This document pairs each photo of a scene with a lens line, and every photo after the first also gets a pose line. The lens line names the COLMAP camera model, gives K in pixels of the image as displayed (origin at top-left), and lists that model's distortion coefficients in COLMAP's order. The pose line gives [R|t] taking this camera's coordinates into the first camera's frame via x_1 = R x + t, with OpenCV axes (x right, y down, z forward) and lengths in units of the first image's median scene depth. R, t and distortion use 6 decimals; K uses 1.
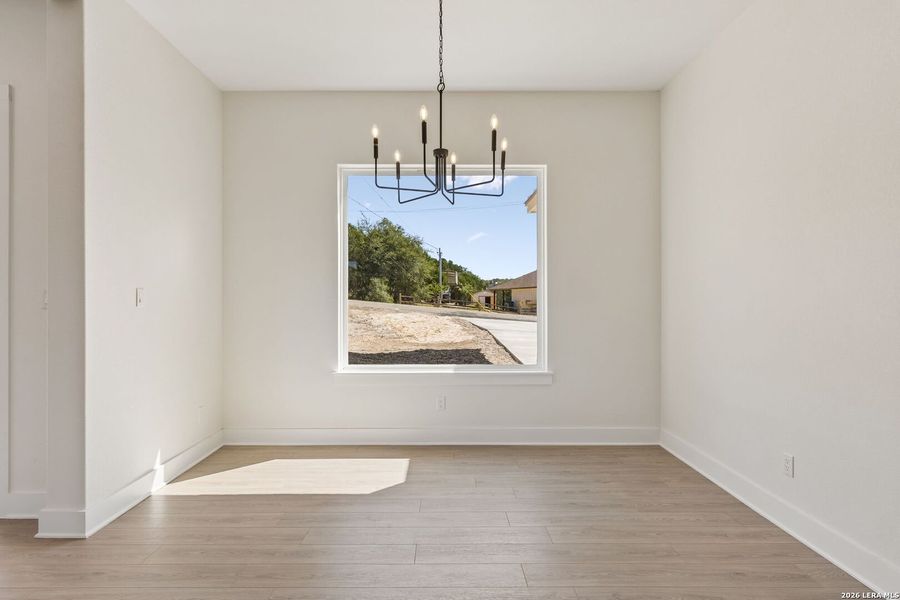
lens RADIAL K [[454.5, 0, 450.0], [0, 454.5, 300.0], [0, 0, 1]] dist [-0.069006, 0.000009]
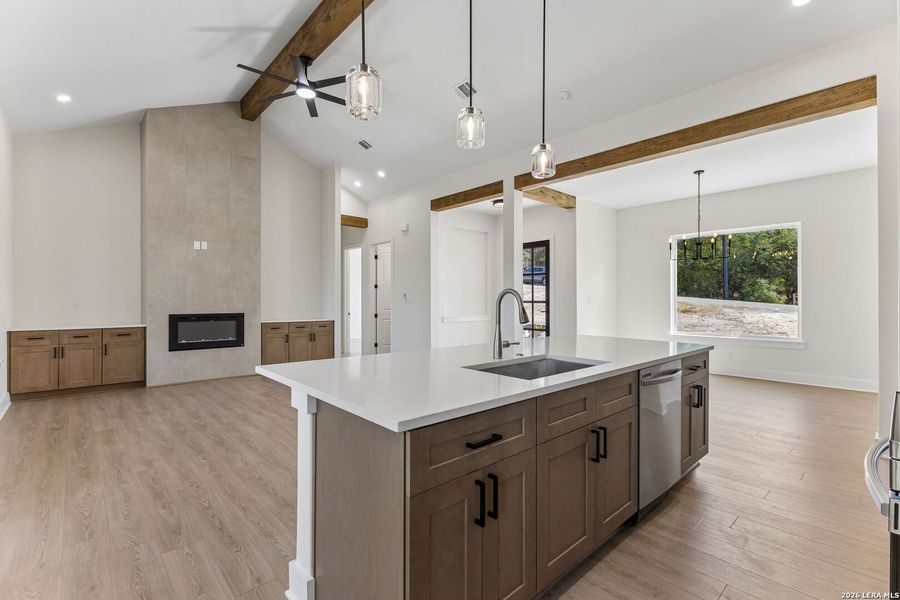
lens RADIAL K [[410.9, 0, 451.2], [0, 410.9, 301.7], [0, 0, 1]] dist [0.000657, 0.000008]
pose [[0.664162, 0.008058, -0.747545, 0.061786], [-0.004921, 0.999967, 0.006407, -0.000010], [0.747573, -0.000577, 0.664180, -0.132755]]
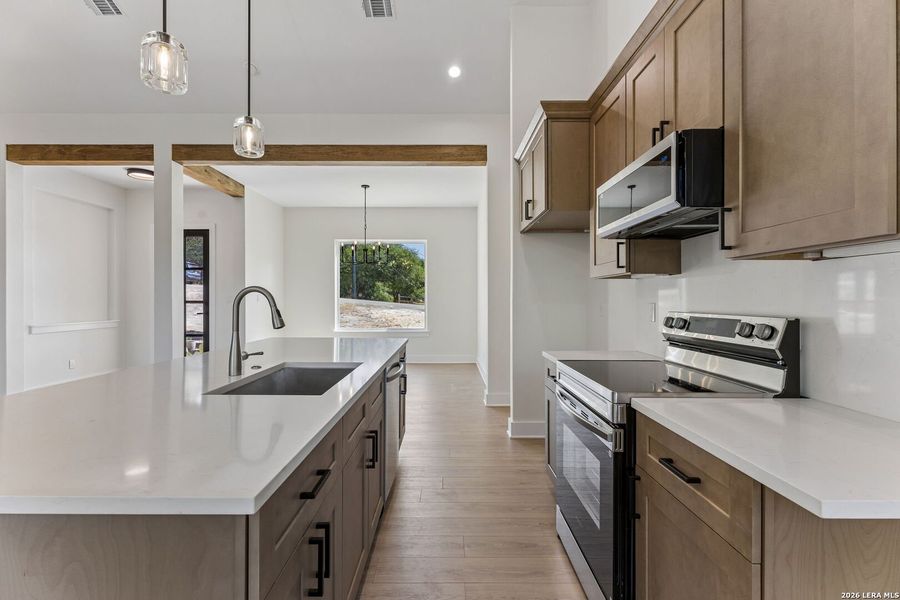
lens RADIAL K [[408.4, 0, 452.7], [0, 408.4, 297.6], [0, 0, 1]] dist [0.003197, 0.000109]
pose [[0.999992, 0.002251, -0.003325, 0.043788], [-0.002269, 0.999983, -0.005450, 0.000043], [0.003312, 0.005457, 0.999980, -0.134226]]
